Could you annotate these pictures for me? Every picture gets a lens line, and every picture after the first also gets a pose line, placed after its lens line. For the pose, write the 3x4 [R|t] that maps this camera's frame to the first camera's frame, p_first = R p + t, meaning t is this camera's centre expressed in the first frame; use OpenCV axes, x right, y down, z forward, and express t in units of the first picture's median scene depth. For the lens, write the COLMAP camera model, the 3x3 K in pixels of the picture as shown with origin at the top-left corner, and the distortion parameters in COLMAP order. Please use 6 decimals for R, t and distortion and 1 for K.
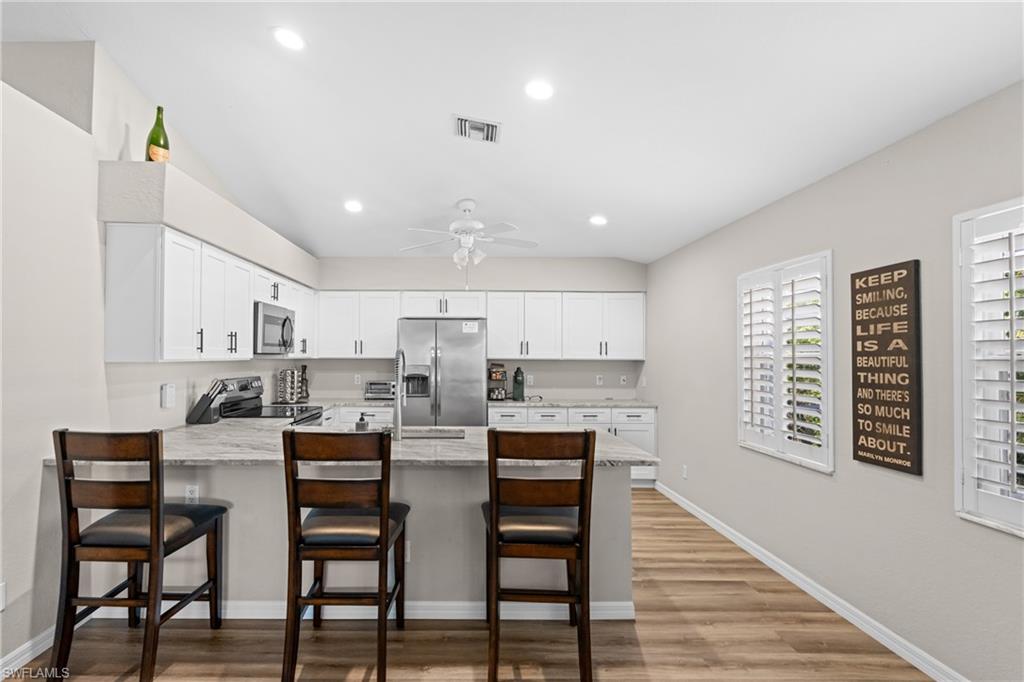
lens RADIAL K [[480.6, 0, 457.9], [0, 480.6, 343.1], [0, 0, 1]] dist [-0.000428, -0.000236]
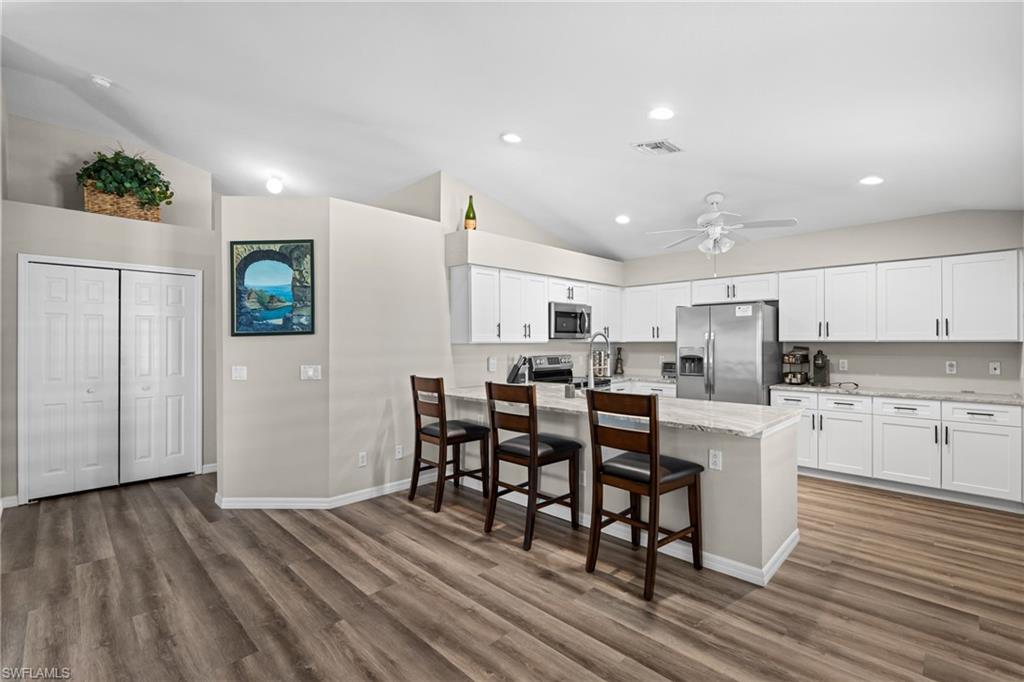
lens RADIAL K [[451.3, 0, 515.5], [0, 451.3, 336.8], [0, 0, 1]] dist [0.002757, 0.000208]
pose [[0.719144, -0.014920, -0.694701, 0.467621], [0.025016, 0.999677, 0.004426, 0.008968], [0.694410, -0.020561, 0.719285, -0.050421]]
